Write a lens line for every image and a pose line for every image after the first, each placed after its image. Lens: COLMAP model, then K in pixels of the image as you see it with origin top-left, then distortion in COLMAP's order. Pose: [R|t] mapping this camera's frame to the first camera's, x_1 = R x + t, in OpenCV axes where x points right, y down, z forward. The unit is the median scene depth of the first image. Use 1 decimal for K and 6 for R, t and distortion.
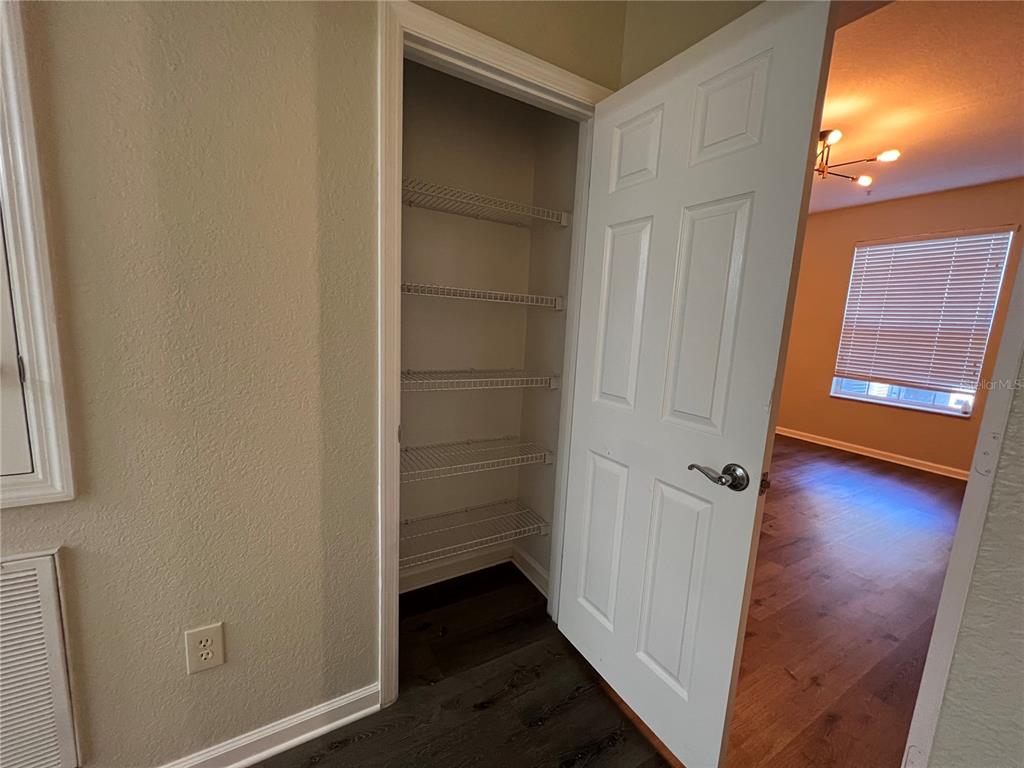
lens RADIAL K [[413.0, 0, 513.0], [0, 413.0, 383.2], [0, 0, 1]] dist [0.001228, -0.000554]
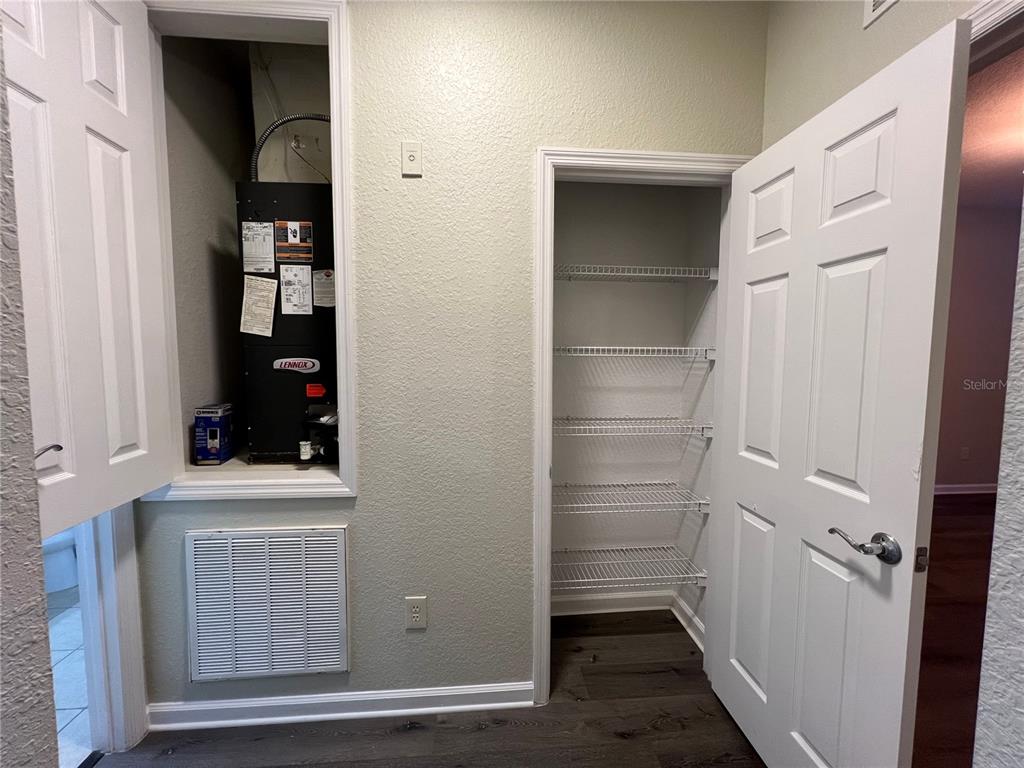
lens RADIAL K [[417.1, 0, 512.0], [0, 417.1, 384.0], [0, 0, 1]] dist [-0.002371, -0.000171]
pose [[0.900529, -0.012949, -0.434603, 0.153897], [-0.024186, 0.996517, -0.079807, -0.033444], [0.434123, 0.082380, 0.897079, -0.172194]]
